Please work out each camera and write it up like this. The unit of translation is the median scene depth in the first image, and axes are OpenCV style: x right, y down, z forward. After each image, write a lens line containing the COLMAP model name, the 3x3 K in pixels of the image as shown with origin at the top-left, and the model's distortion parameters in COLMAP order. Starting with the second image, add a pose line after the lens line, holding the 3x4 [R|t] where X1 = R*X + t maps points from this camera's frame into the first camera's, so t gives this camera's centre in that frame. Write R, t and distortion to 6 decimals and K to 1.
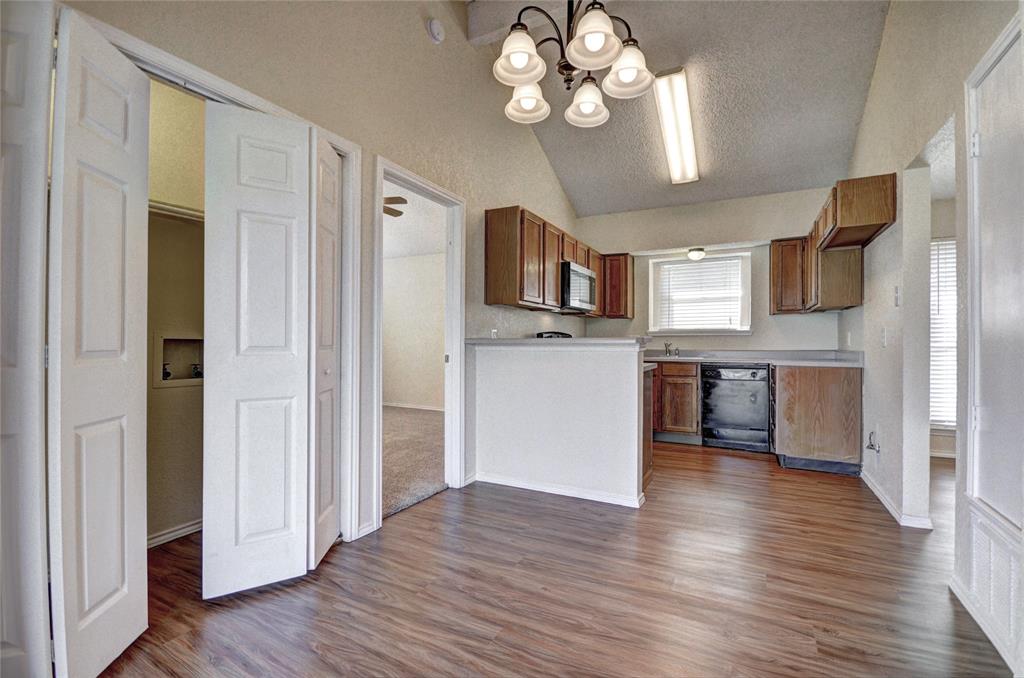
lens RADIAL K [[452.3, 0, 520.9], [0, 452.3, 338.1], [0, 0, 1]] dist [0.001440, -0.000650]
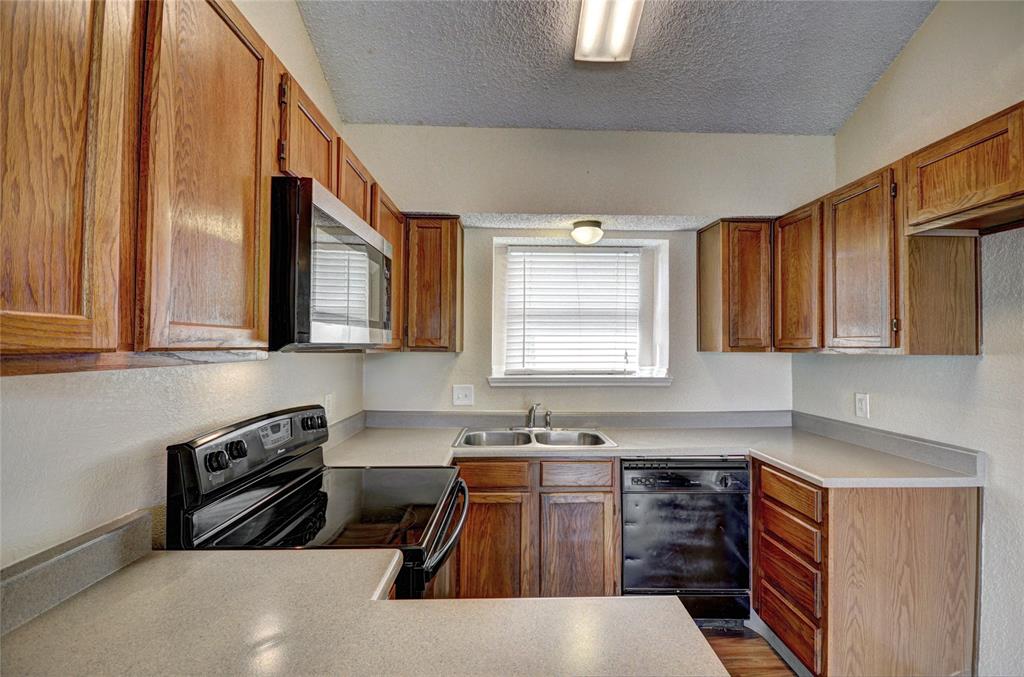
lens RADIAL K [[461.5, 0, 532.5], [0, 461.5, 339.2], [0, 0, 1]] dist [0.002584, -0.000176]
pose [[0.870184, 0.005945, 0.492692, 0.074630], [-0.004046, 0.999980, -0.004920, -0.062673], [-0.492711, 0.002288, 0.870190, 0.589789]]
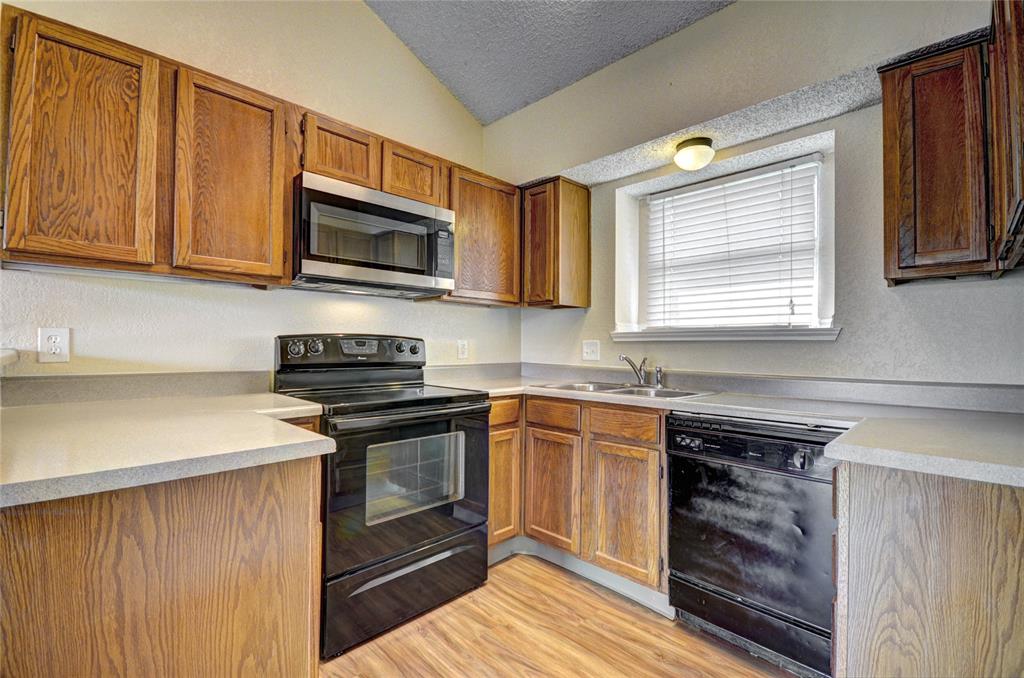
lens RADIAL K [[463.6, 0, 515.9], [0, 463.6, 338.1], [0, 0, 1]] dist [0.000759, -0.000255]
pose [[0.952654, -0.003121, -0.304040, 0.374237], [-0.000134, 0.999943, -0.010684, -0.004241], [0.304056, 0.010219, 0.952599, 0.540915]]
